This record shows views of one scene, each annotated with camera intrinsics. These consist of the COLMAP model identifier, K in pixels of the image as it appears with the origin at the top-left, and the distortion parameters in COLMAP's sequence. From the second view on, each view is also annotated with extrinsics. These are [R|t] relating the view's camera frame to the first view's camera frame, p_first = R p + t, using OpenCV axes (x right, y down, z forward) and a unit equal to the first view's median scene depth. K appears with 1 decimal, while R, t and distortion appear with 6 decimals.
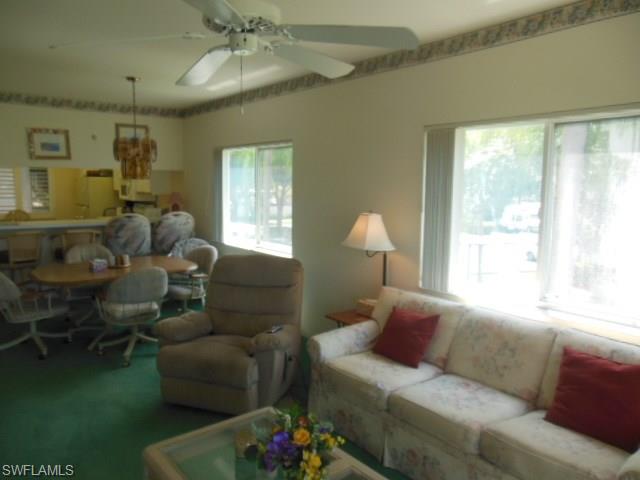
lens RADIAL K [[484.3, 0, 318.5], [0, 484.3, 240.9], [0, 0, 1]] dist [-0.076664, 0.115614]
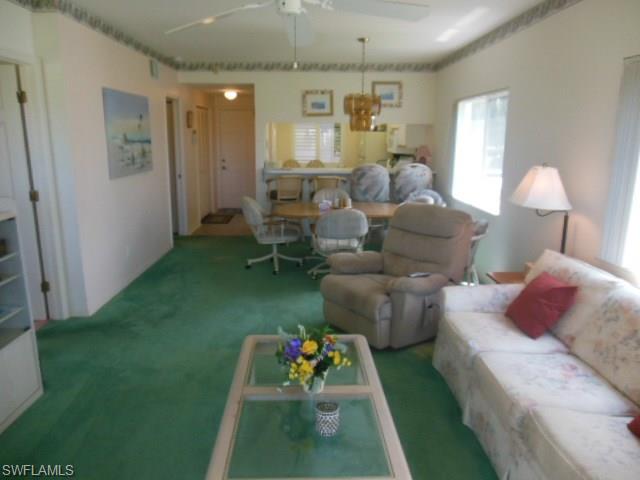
lens RADIAL K [[484.3, 0, 318.5], [0, 484.3, 240.9], [0, 0, 1]] dist [-0.076664, 0.115614]
pose [[0.797880, 0.119705, -0.590812, 0.260898], [-0.067078, 0.991629, 0.110327, 0.007179], [0.599073, -0.048397, 0.799230, 0.035194]]
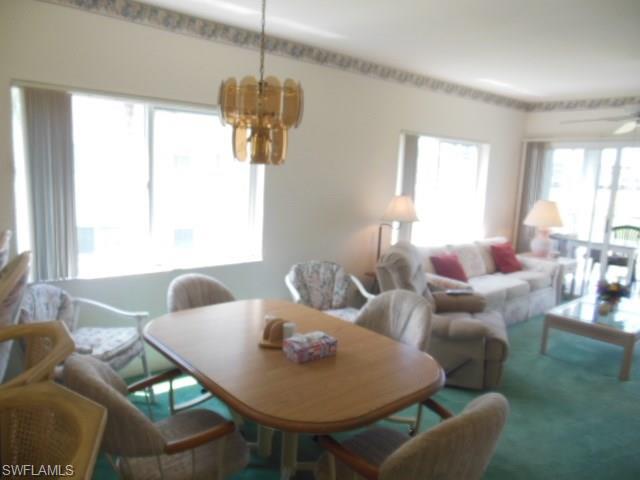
lens RADIAL K [[452.1, 0, 320.0], [0, 452.1, 240.0], [0, 0, 1]] dist [-0.106413, 0.082711]
pose [[-0.013982, -0.153744, 0.988012, -0.844664], [0.085840, 0.984276, 0.154377, -0.109324], [-0.996211, 0.086969, -0.000565, 0.950288]]
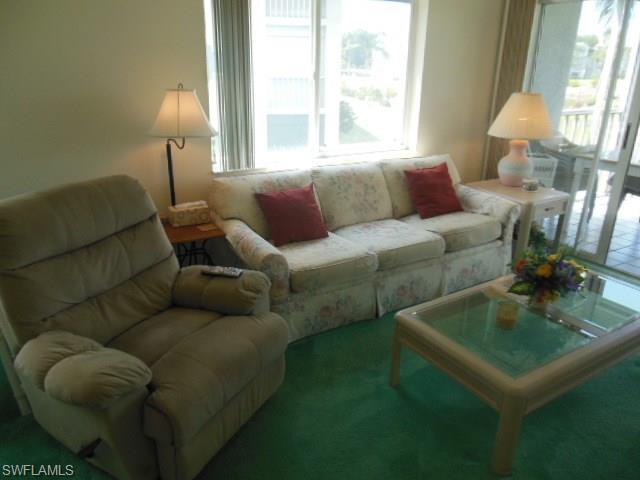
lens RADIAL K [[484.3, 0, 318.5], [0, 484.3, 240.9], [0, 0, 1]] dist [-0.076664, 0.115614]
pose [[0.130633, -0.350029, 0.927585, -0.515449], [0.107044, 0.935113, 0.337795, -0.053175], [-0.985635, 0.055165, 0.159625, 0.573062]]
